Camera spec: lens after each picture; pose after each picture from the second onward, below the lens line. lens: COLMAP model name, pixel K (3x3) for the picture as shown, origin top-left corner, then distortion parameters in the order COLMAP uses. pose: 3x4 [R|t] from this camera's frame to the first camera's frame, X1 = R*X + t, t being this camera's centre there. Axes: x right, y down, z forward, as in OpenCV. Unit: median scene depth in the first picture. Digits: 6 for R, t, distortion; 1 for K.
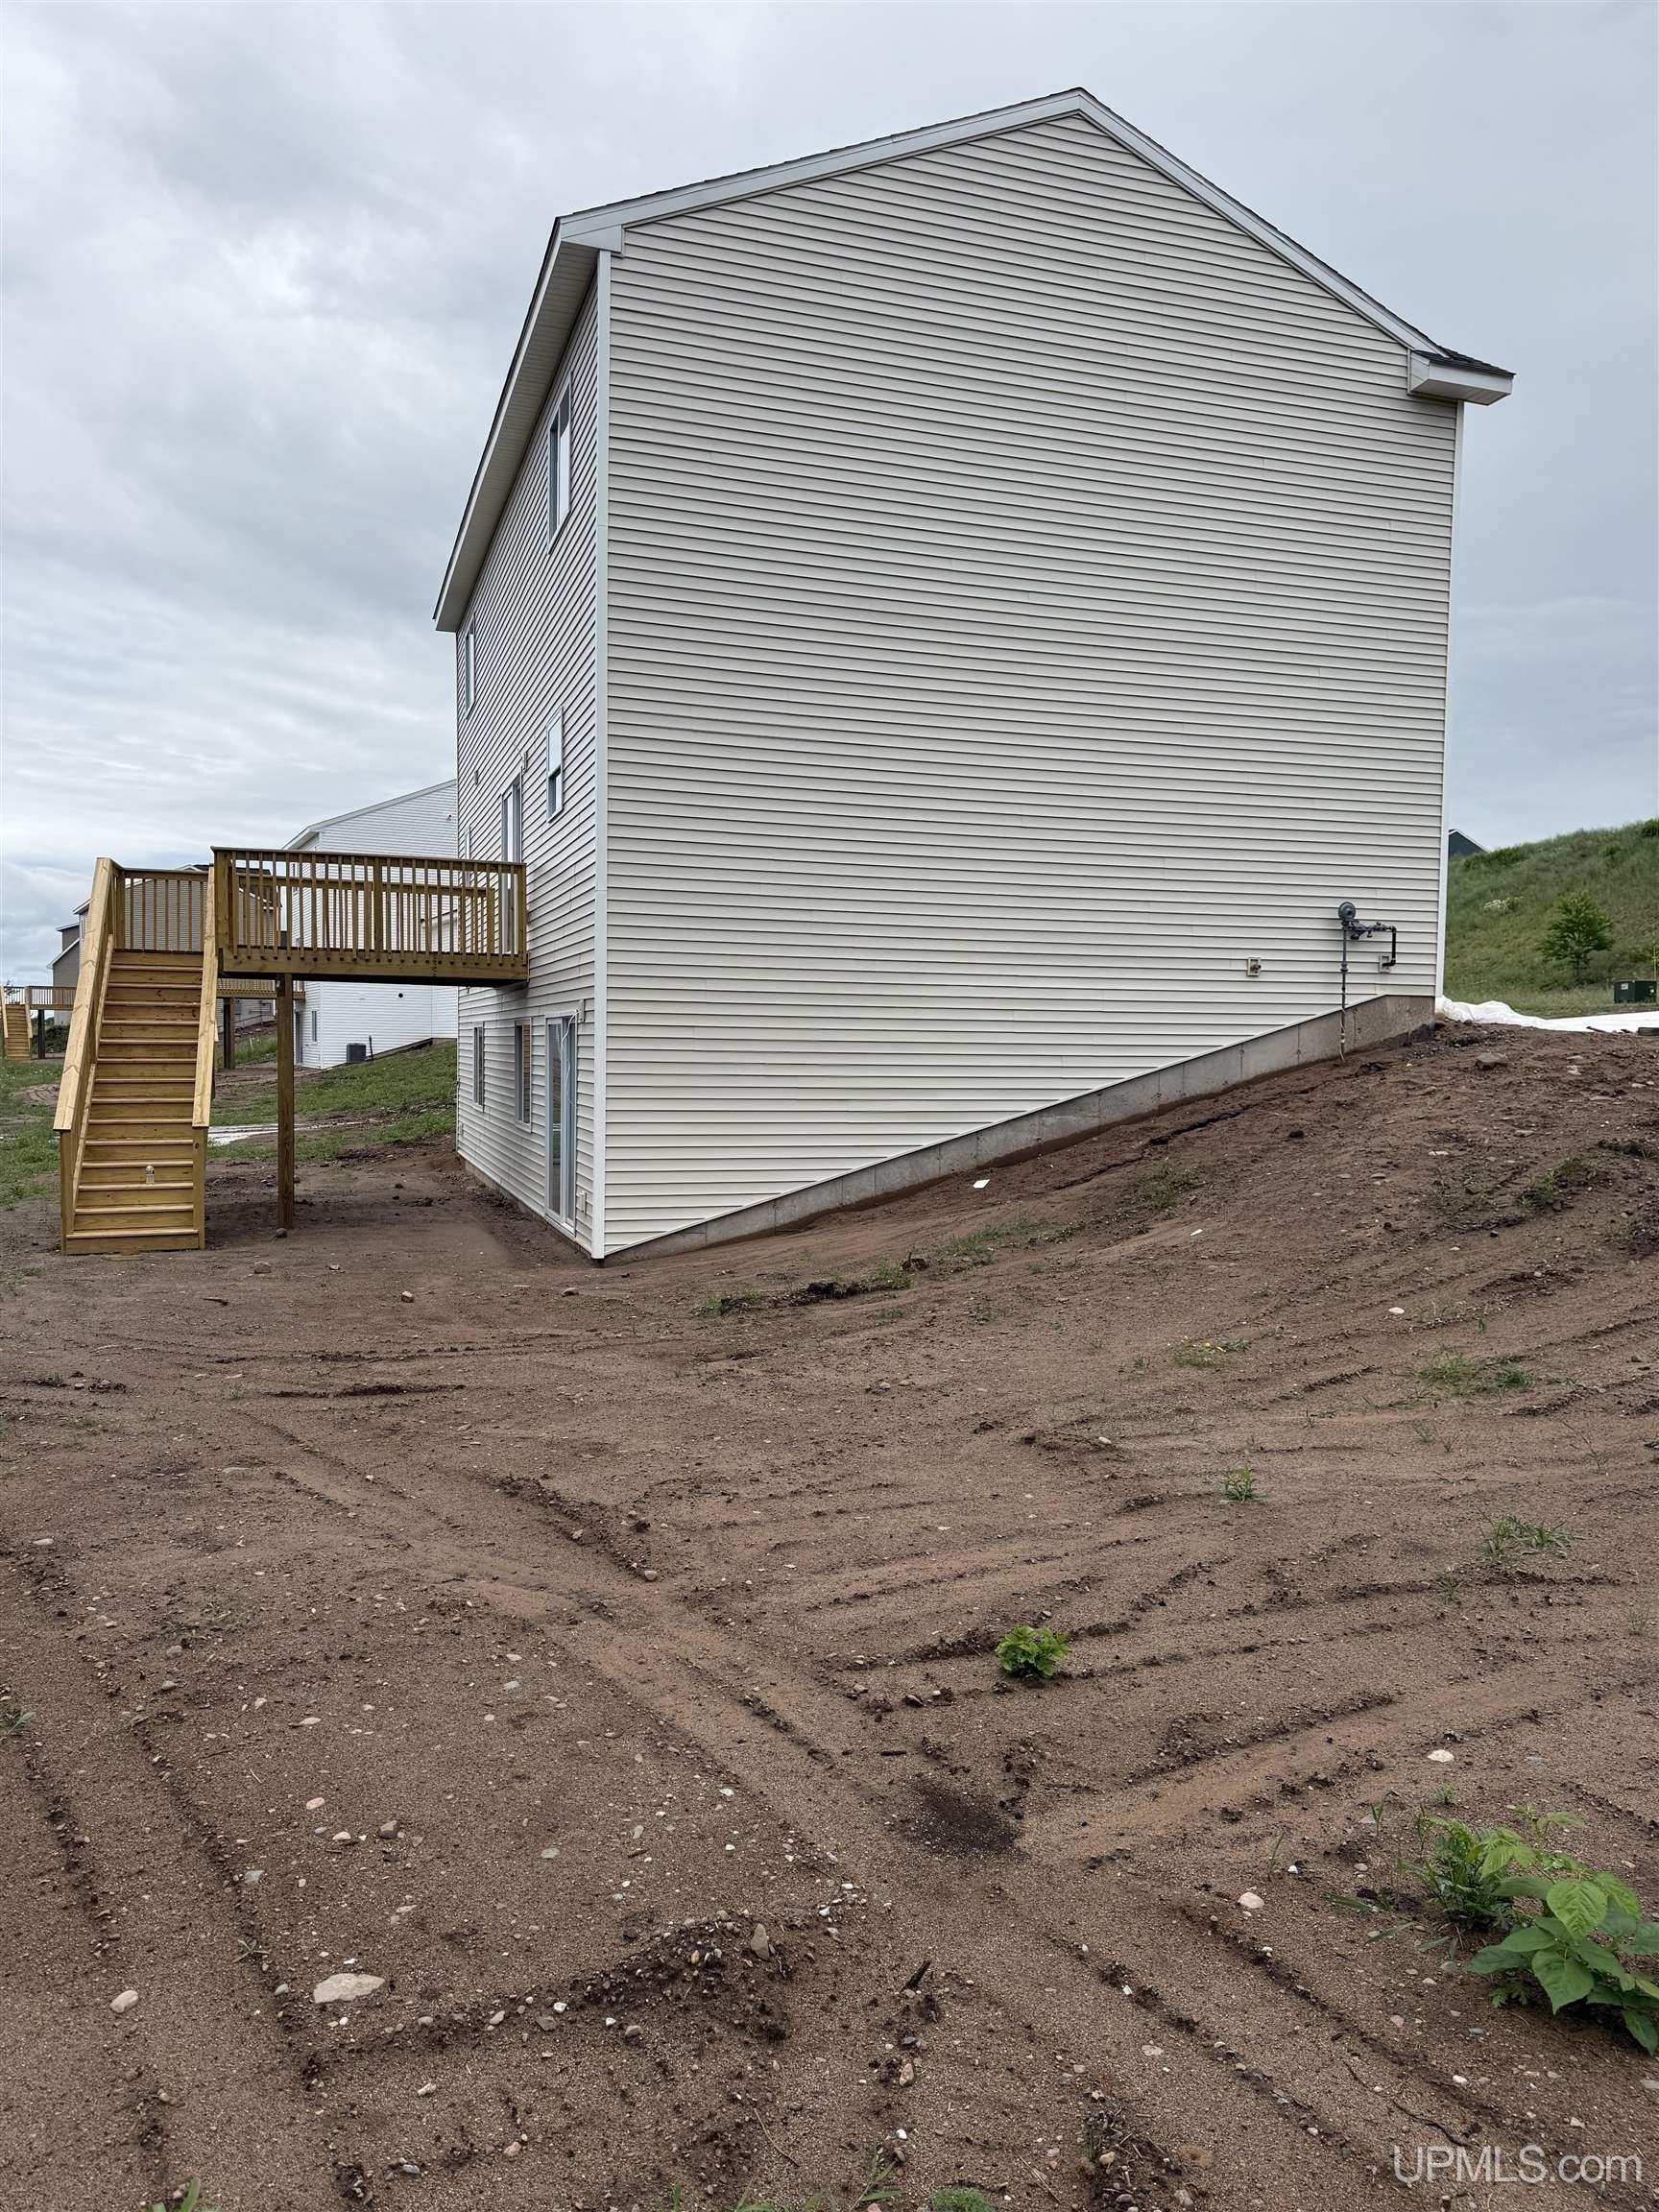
lens RADIAL K [[1568.4, 0, 826.7], [0, 1568.4, 1113.2], [0, 0, 1]] dist [0.046861, -0.043123]
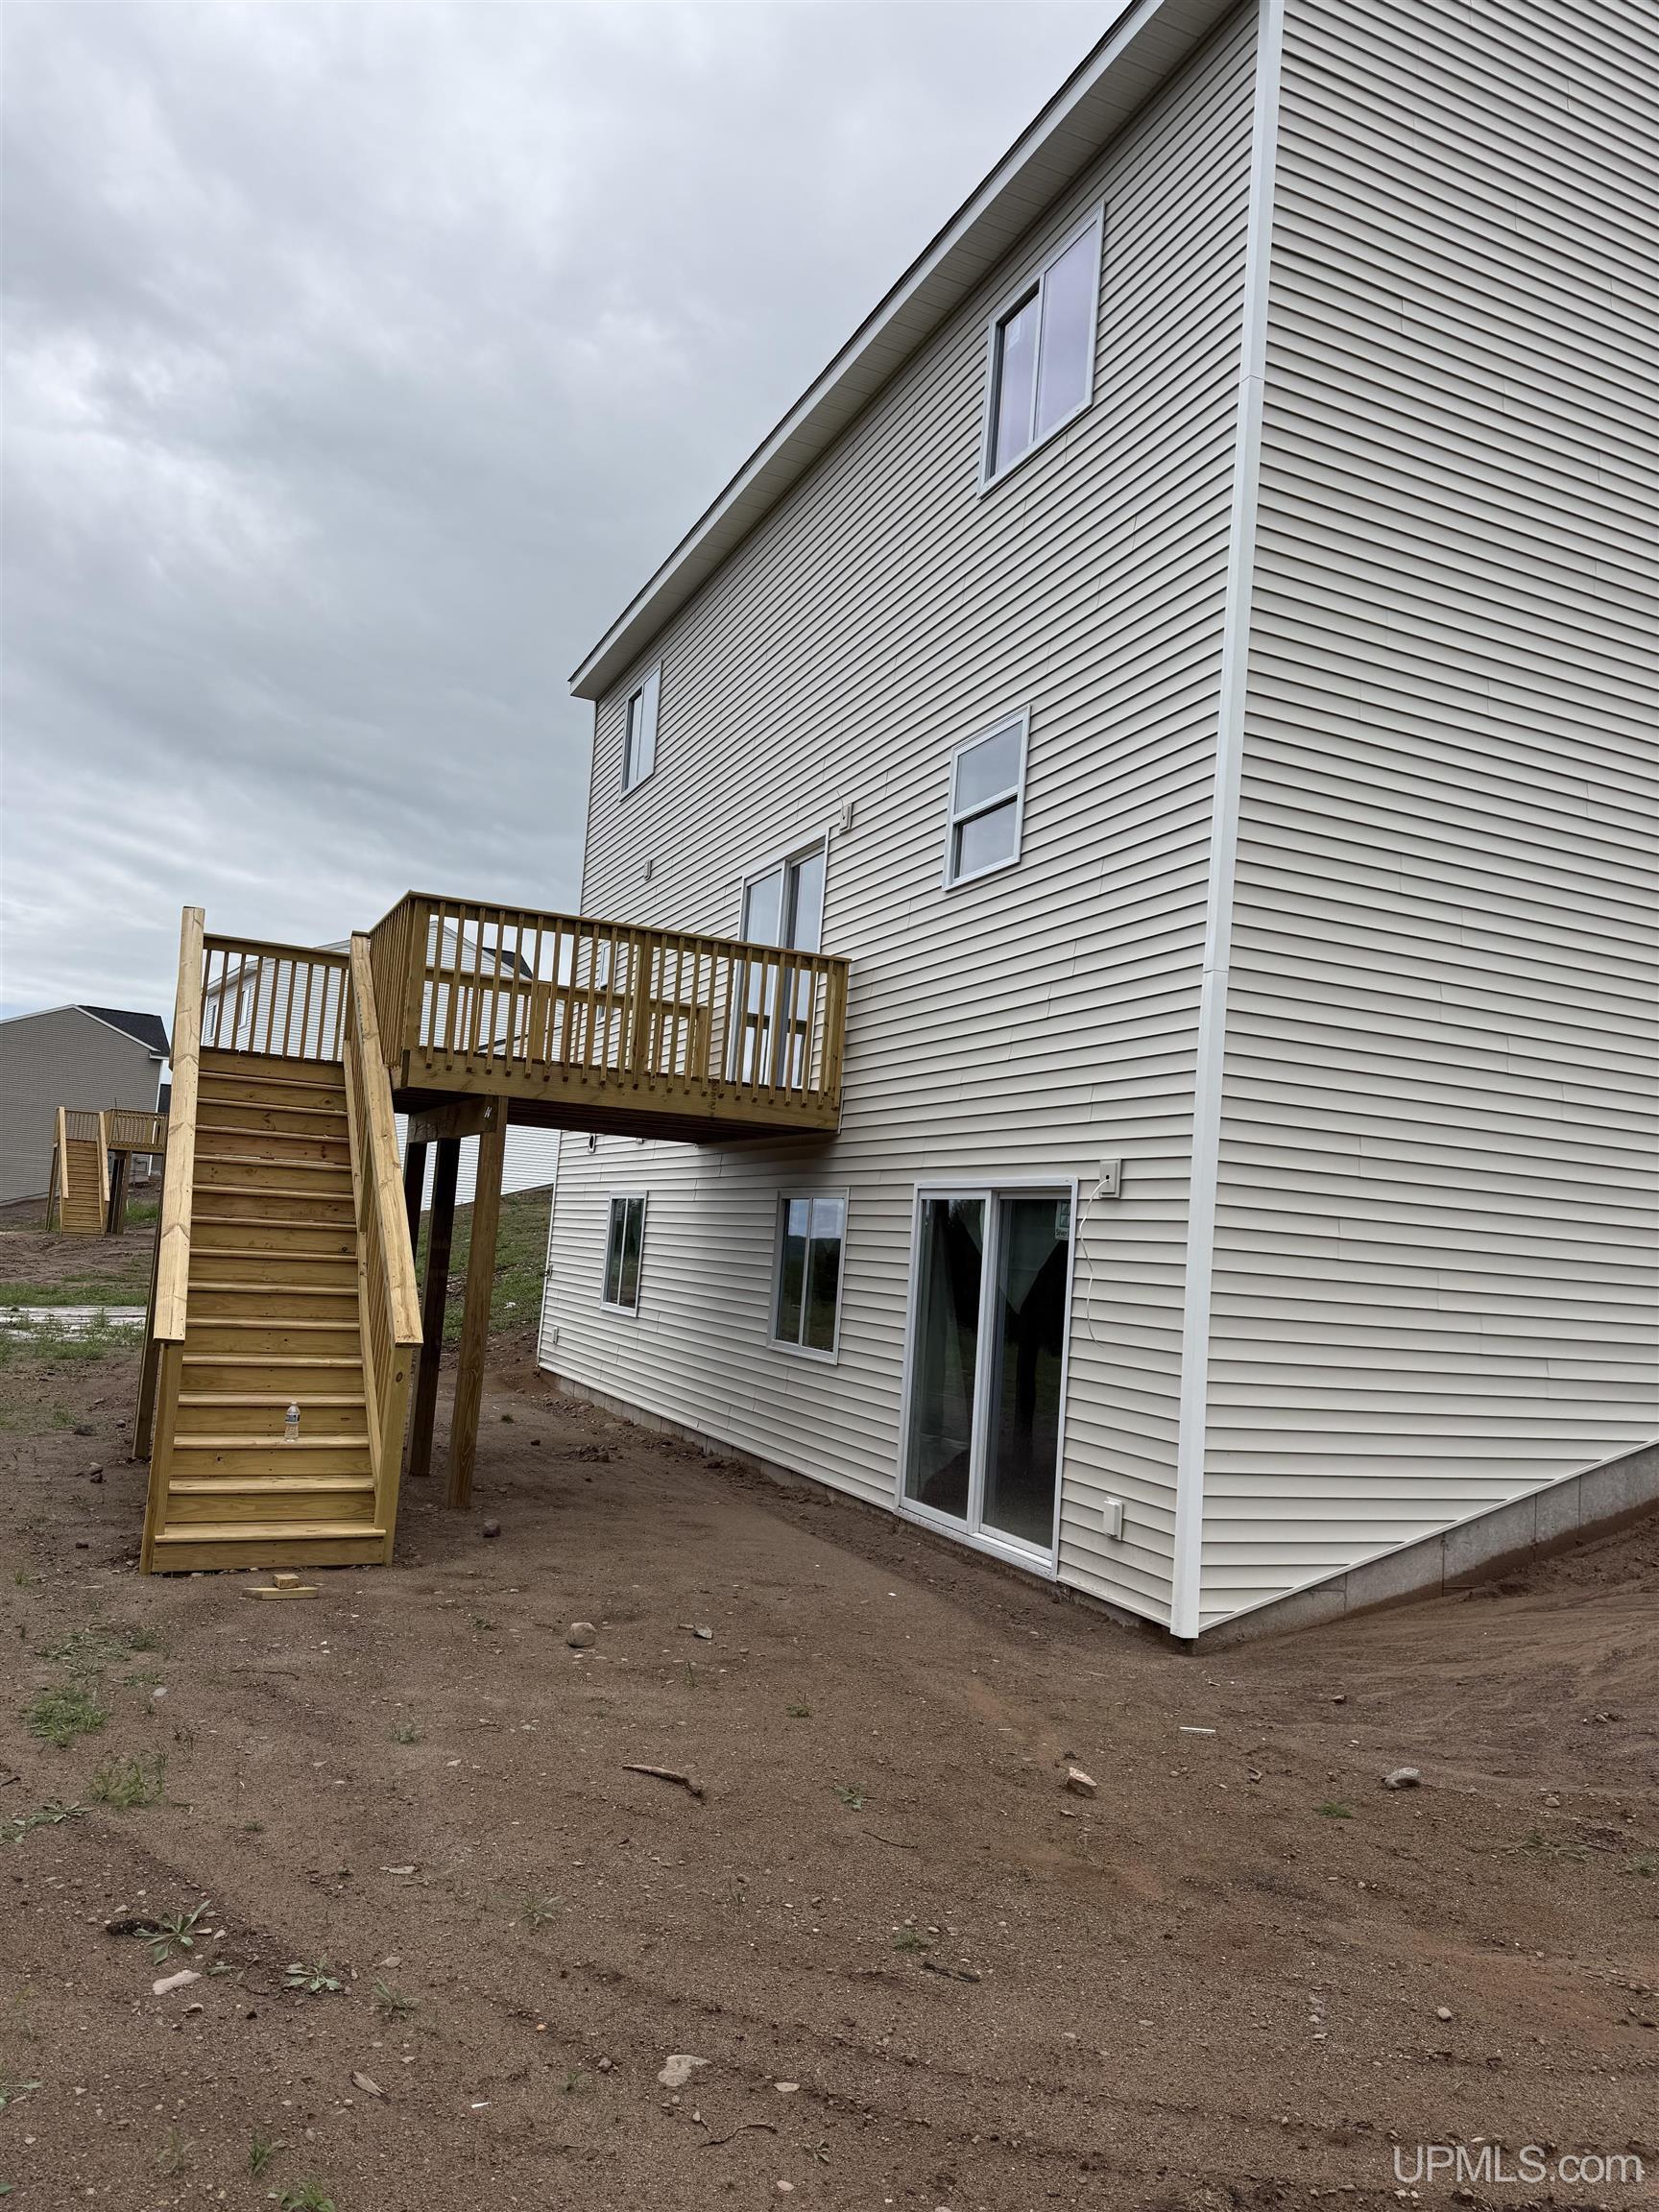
lens RADIAL K [[1568.4, 0, 836.4], [0, 1568.4, 1103.6], [0, 0, 1]] dist [0.046861, -0.043123]
pose [[0.994583, 0.064417, 0.081582, -0.291280], [-0.053006, 0.989421, -0.135045, -0.008607], [-0.089418, 0.129989, 0.987475, 0.409145]]
